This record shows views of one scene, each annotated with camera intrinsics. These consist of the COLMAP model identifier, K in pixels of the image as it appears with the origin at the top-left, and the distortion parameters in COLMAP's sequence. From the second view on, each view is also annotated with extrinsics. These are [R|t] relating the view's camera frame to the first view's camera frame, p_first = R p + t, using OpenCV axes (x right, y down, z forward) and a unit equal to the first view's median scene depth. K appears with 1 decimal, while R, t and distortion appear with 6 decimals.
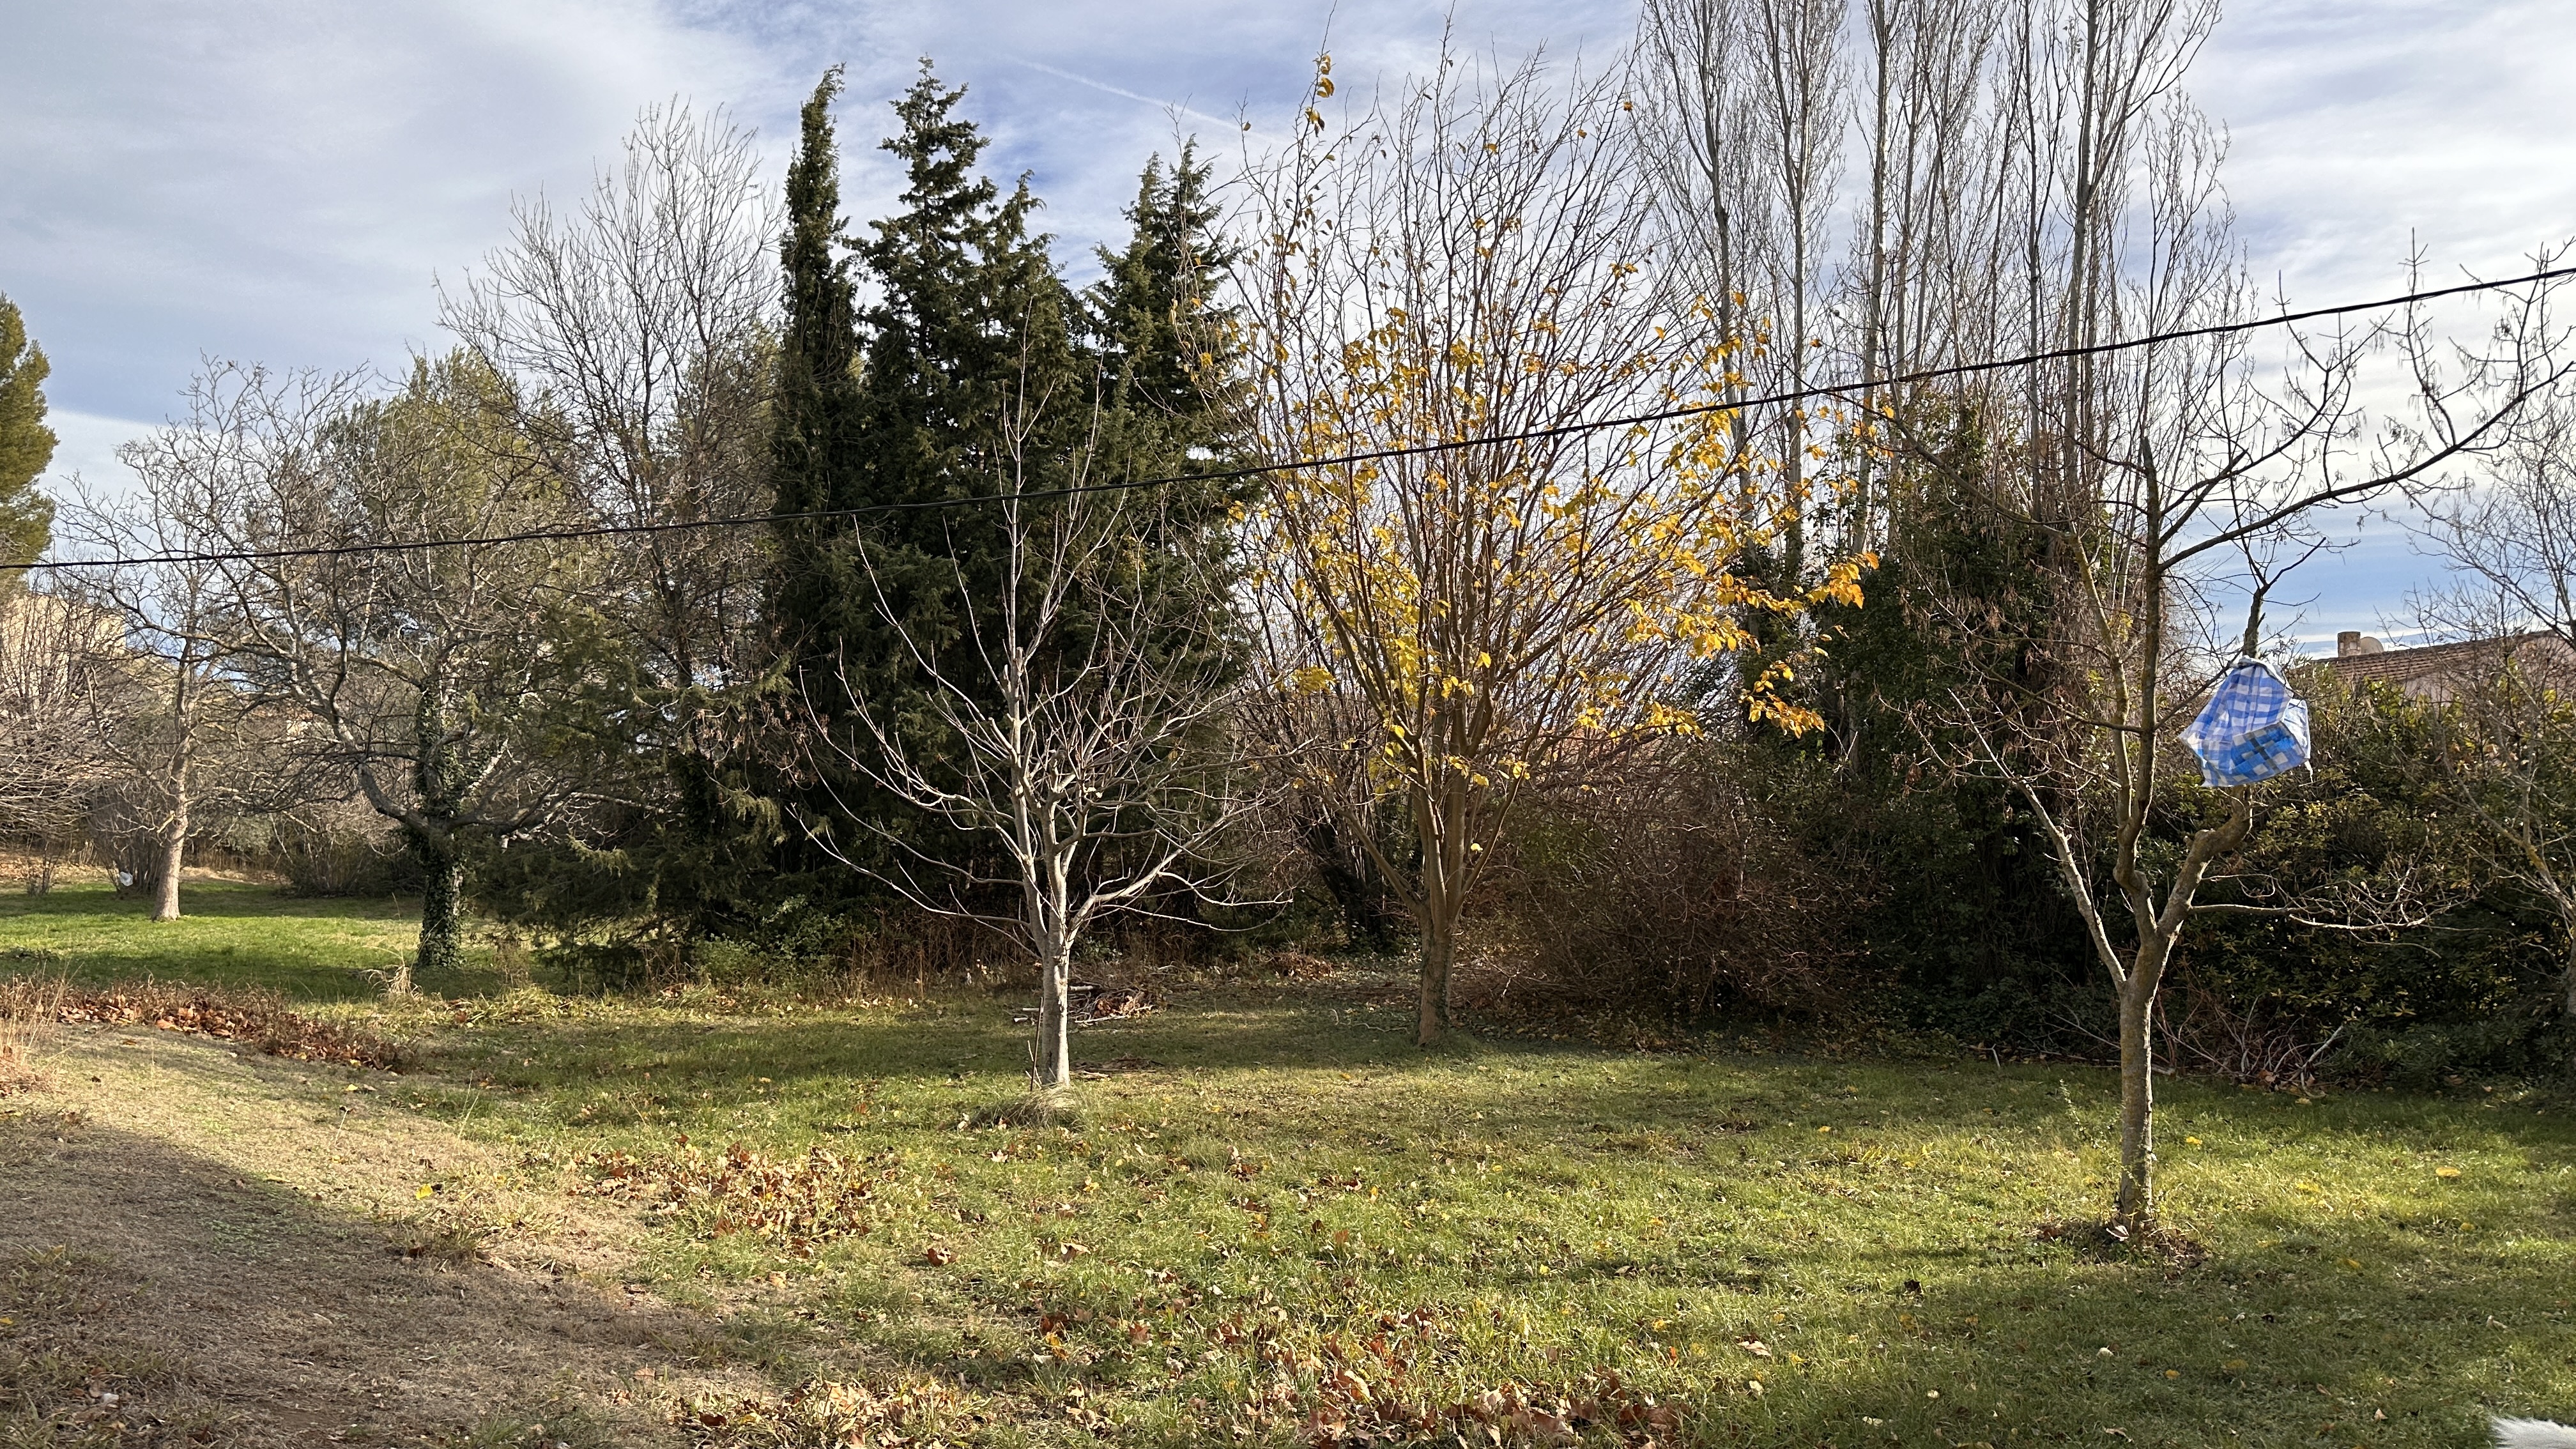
lens RADIAL K [[1898.5, 0, 1288.0], [0, 1898.5, 724.5], [0, 0, 1]] dist [0.003982, 0.003411]
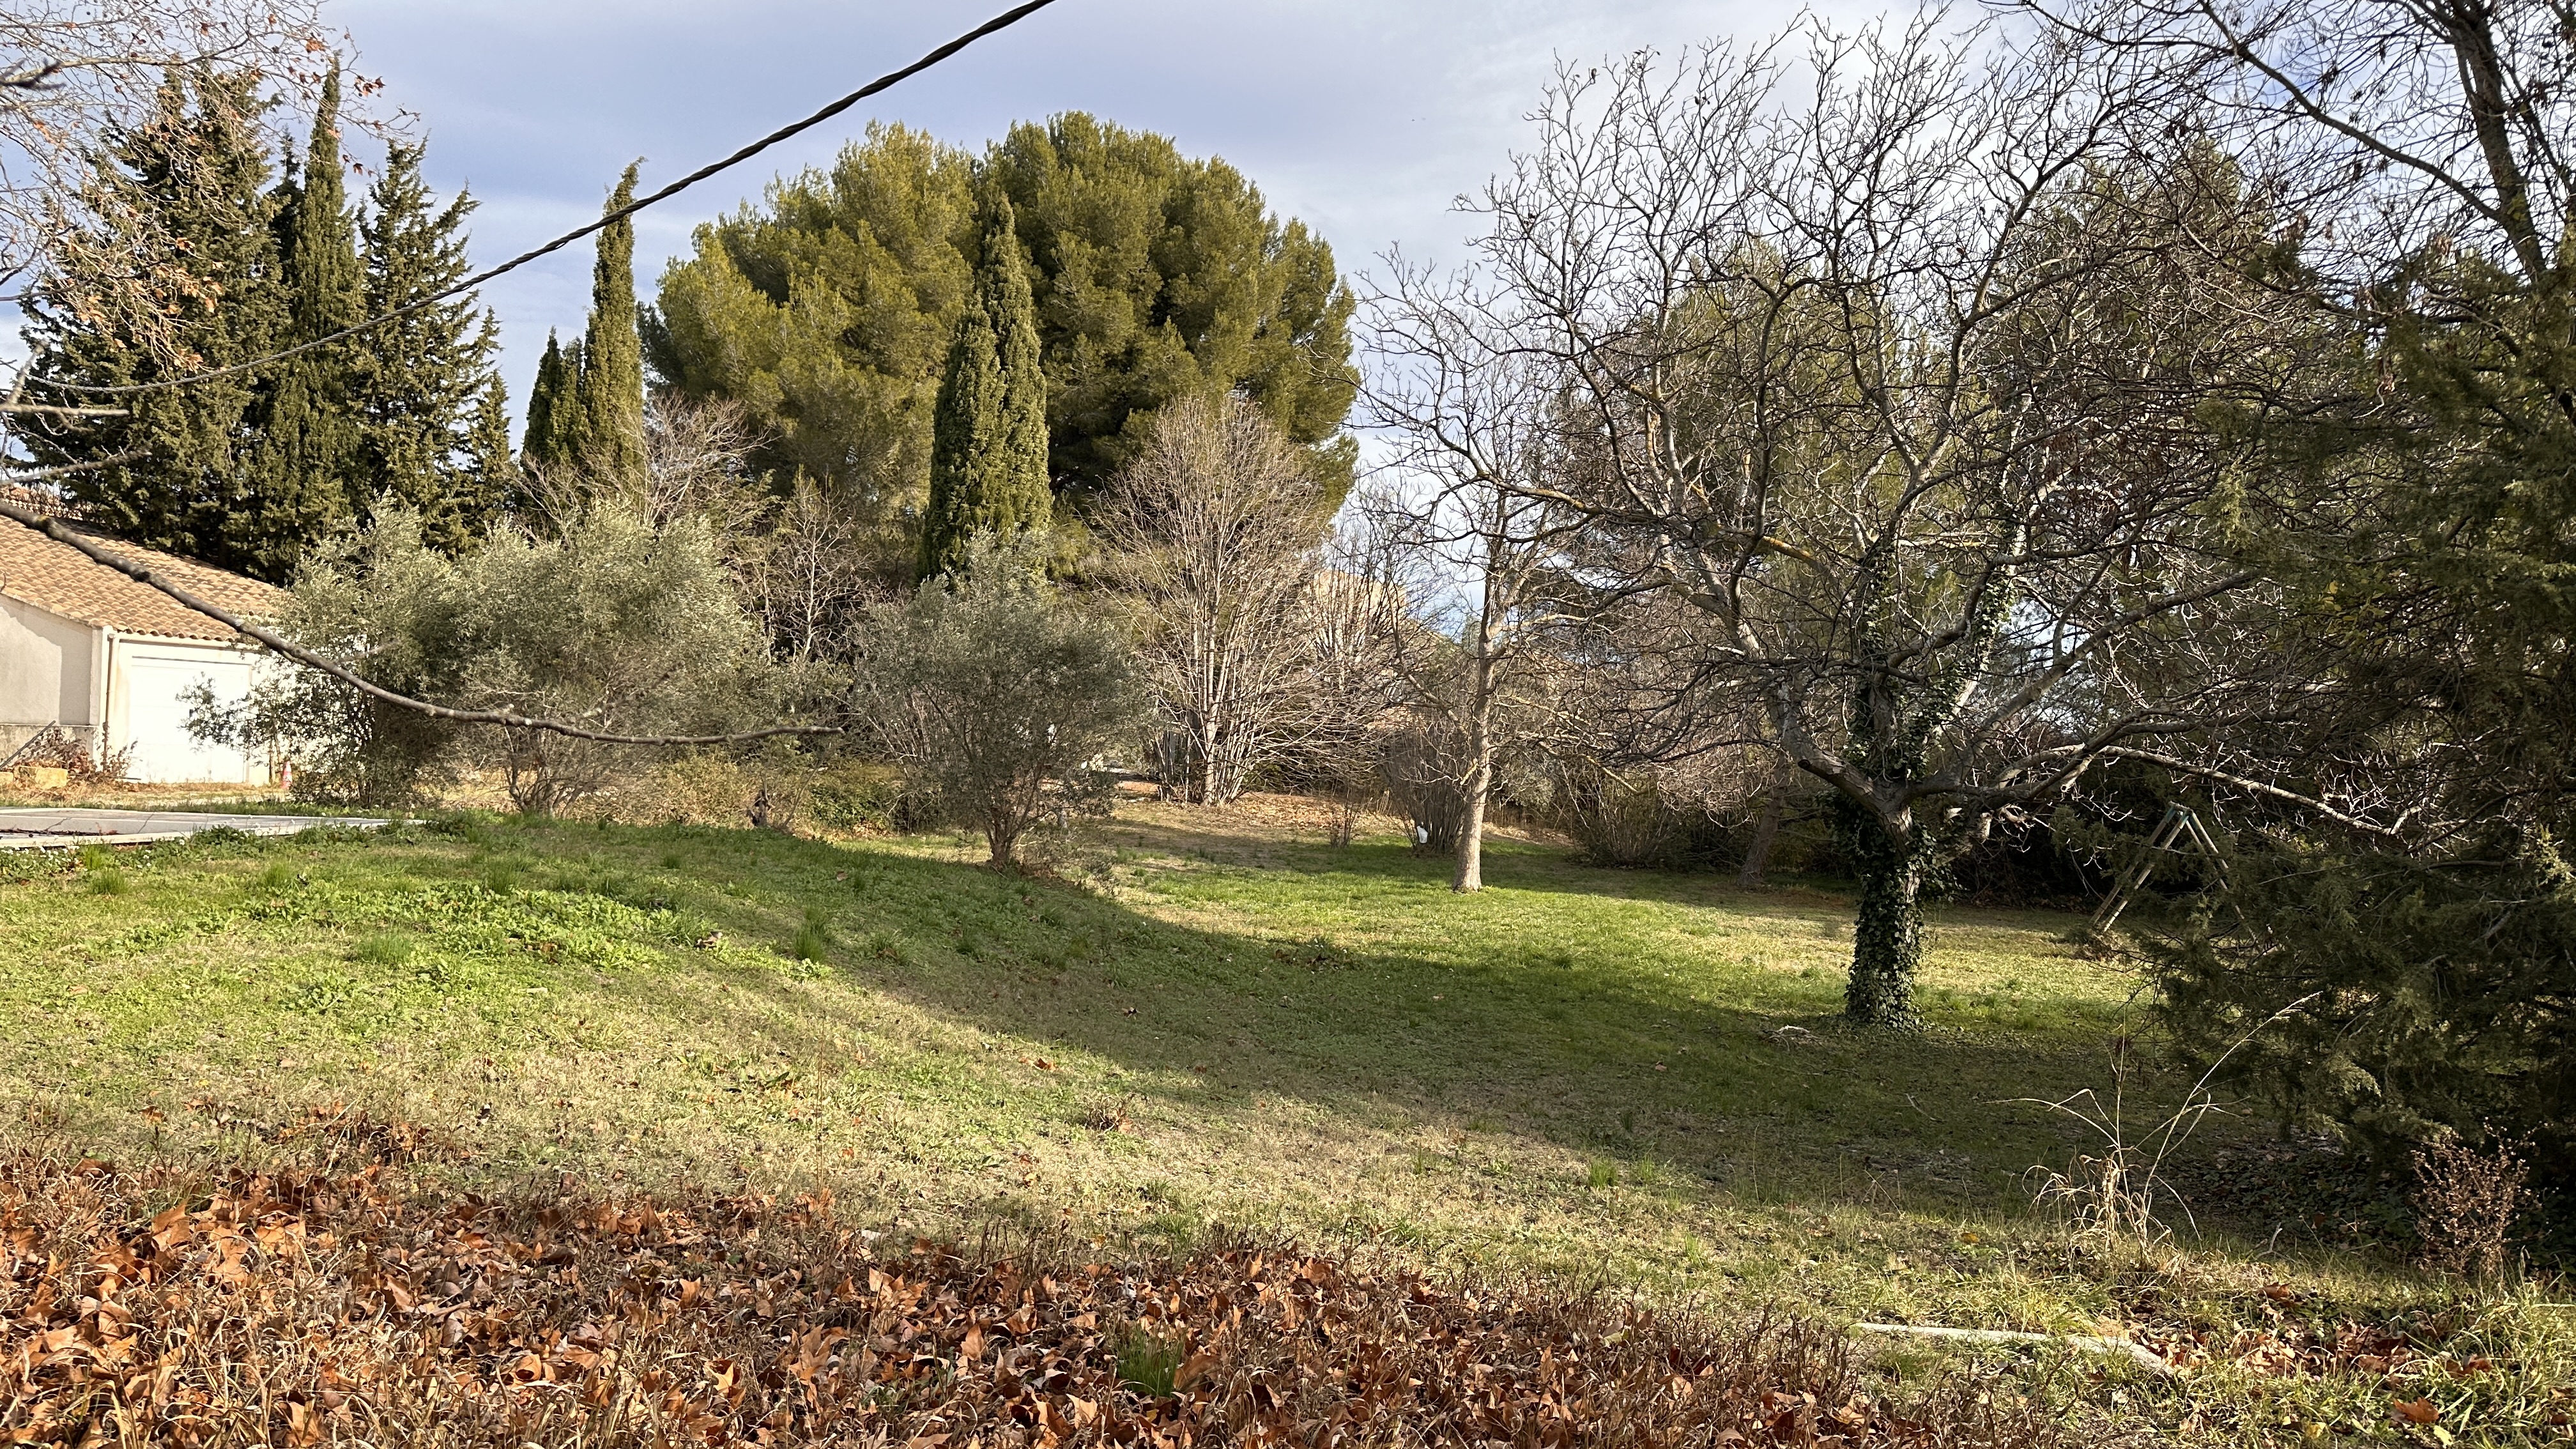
lens RADIAL K [[1898.5, 0, 1288.0], [0, 1898.5, 724.5], [0, 0, 1]] dist [0.003982, 0.003411]
pose [[0.819545, 0.018536, -0.572715, -0.177785], [-0.009165, 0.999773, 0.019242, 0.015221], [0.572941, -0.010521, 0.819529, 0.272020]]
